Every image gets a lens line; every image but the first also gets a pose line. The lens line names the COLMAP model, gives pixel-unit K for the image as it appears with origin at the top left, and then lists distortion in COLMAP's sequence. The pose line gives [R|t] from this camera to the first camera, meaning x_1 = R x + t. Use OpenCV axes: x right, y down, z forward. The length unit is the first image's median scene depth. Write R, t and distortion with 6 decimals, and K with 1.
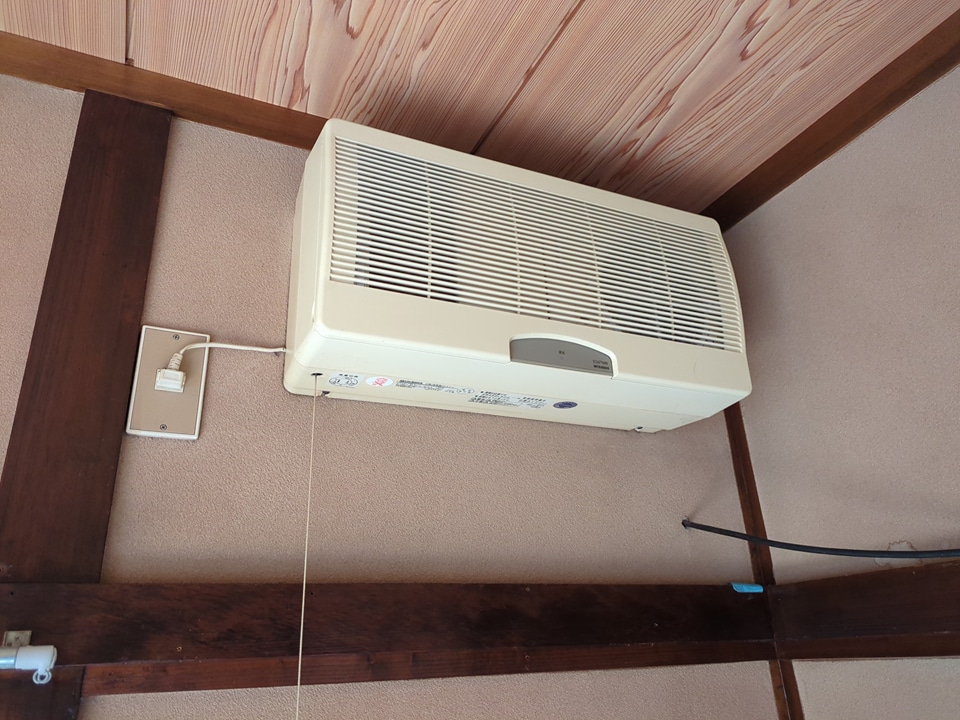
lens RADIAL K [[717.7, 0, 480.0], [0, 717.7, 360.0], [0, 0, 1]] dist [0.003503, 0.000233]
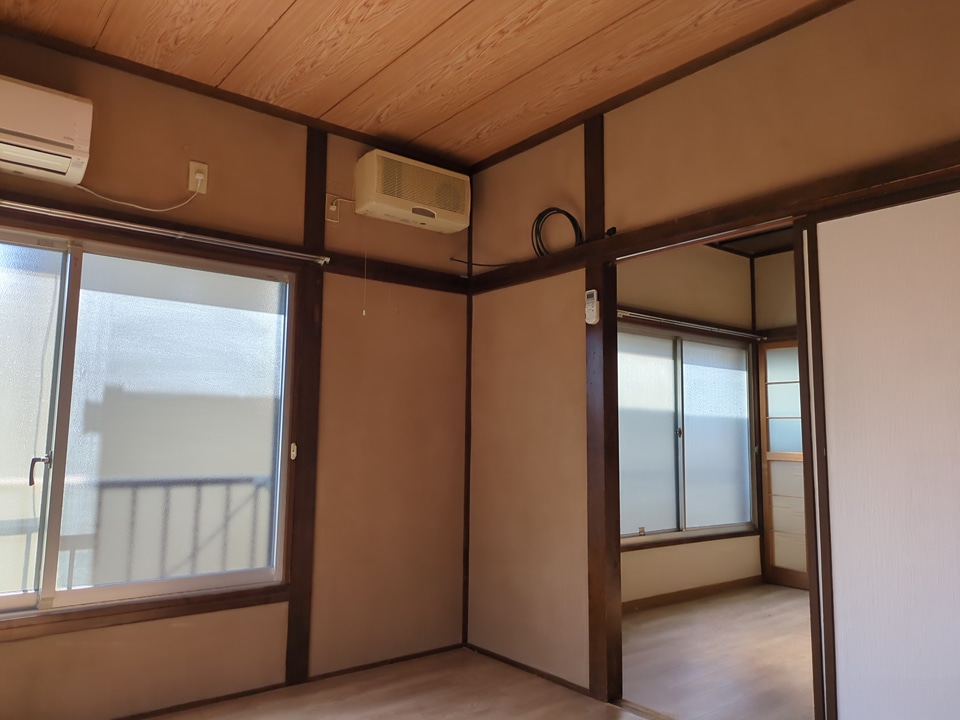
lens RADIAL K [[717.7, 0, 480.0], [0, 717.7, 360.0], [0, 0, 1]] dist [0.003503, 0.000233]
pose [[0.971468, 0.074977, 0.225007, -0.442085], [-0.134400, 0.955716, 0.261807, -0.321597], [-0.195413, -0.284578, 0.938525, -3.222648]]
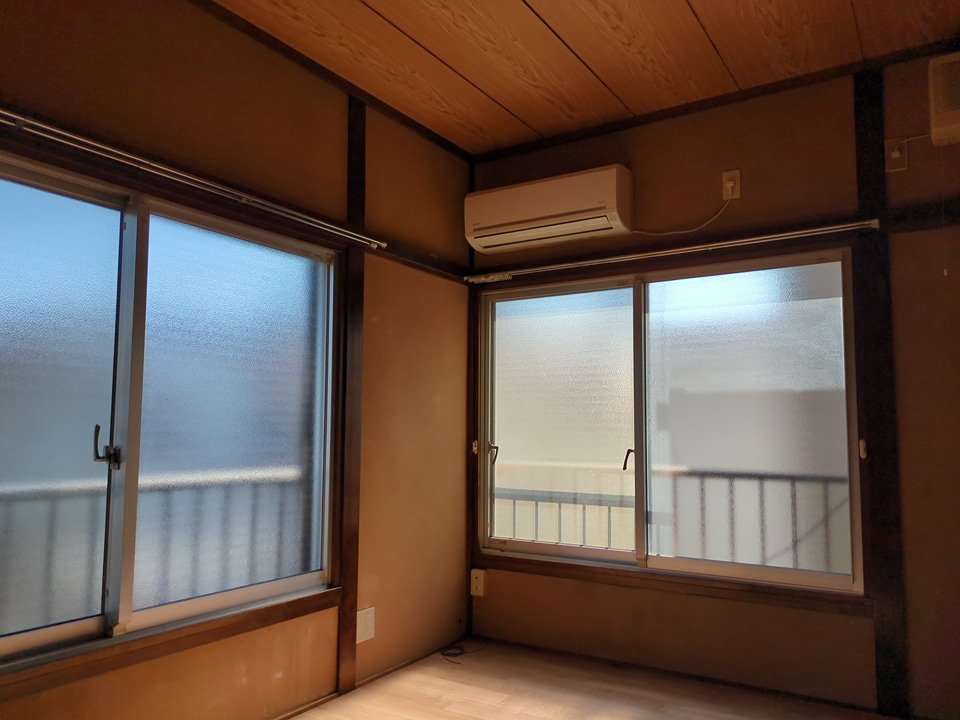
lens RADIAL K [[692.2, 0, 481.3], [0, 692.2, 380.5], [0, 0, 1]] dist [0.003364, 0.004408]
pose [[0.520859, -0.017583, -0.853461, 1.300174], [0.302671, 0.938637, 0.165380, -0.101566], [0.798183, -0.344458, 0.494220, -2.505397]]
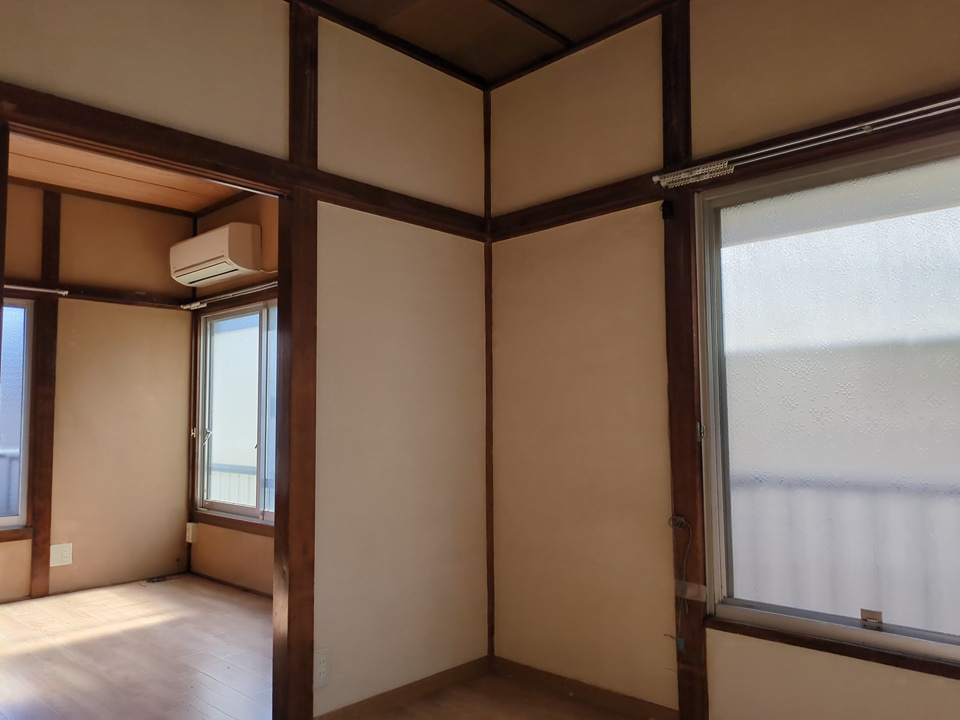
lens RADIAL K [[709.4, 0, 480.8], [0, 709.4, 378.1], [0, 0, 1]] dist [0.003646, 0.000482]
pose [[0.362153, -0.012456, -0.932035, 3.977310], [0.349097, 0.928949, 0.123231, 0.679777], [0.864278, -0.369999, 0.340770, -0.319685]]
